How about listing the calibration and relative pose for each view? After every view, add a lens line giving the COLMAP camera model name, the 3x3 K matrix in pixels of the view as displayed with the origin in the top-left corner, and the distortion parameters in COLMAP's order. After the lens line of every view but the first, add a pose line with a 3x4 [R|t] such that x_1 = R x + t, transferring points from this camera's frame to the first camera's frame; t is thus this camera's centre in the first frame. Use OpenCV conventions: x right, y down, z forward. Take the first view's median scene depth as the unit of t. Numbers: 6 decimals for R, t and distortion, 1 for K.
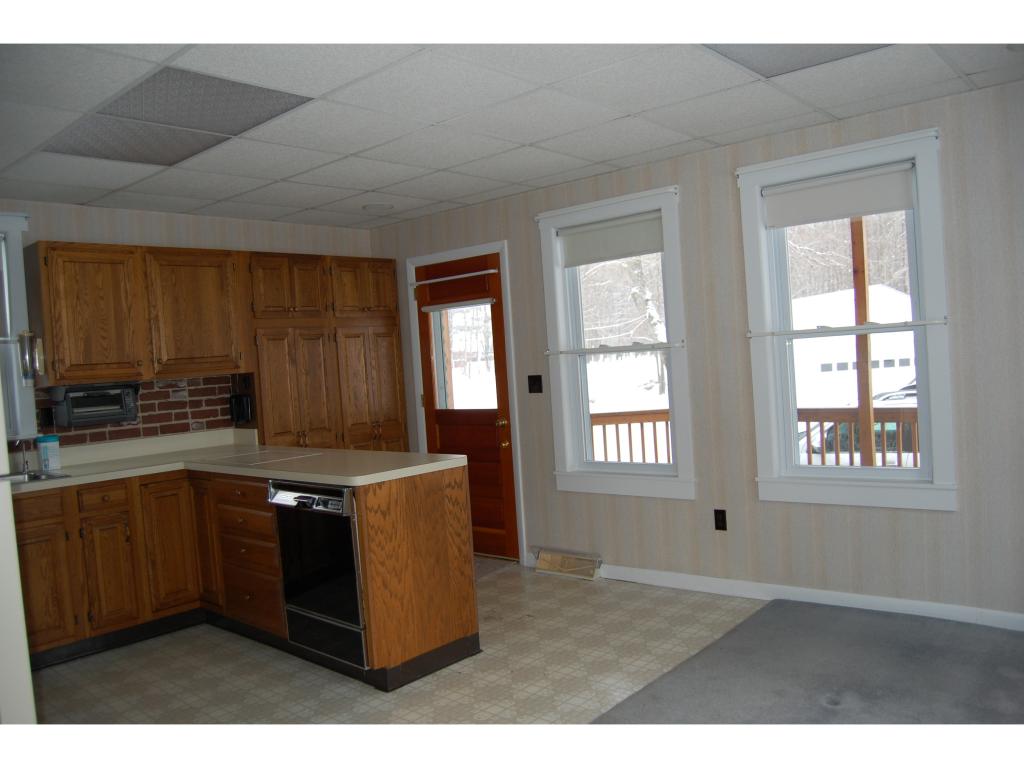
lens RADIAL K [[797.6, 0, 516.3], [0, 797.6, 381.9], [0, 0, 1]] dist [-0.081737, -0.000066]
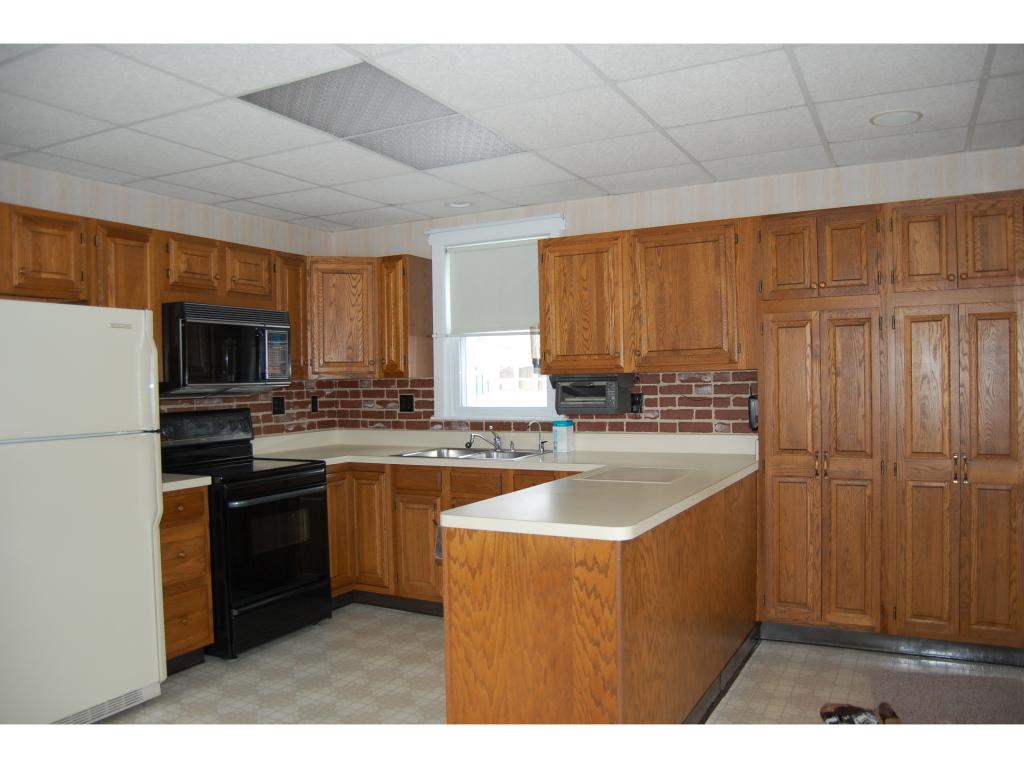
lens RADIAL K [[797.6, 0, 516.4], [0, 797.6, 386.6], [0, 0, 1]] dist [-0.081737, -0.000066]
pose [[0.243890, 0.069165, -0.967333, 0.426208], [-0.023212, 0.997584, 0.065476, -0.045923], [0.969525, 0.006485, 0.244906, 0.639610]]
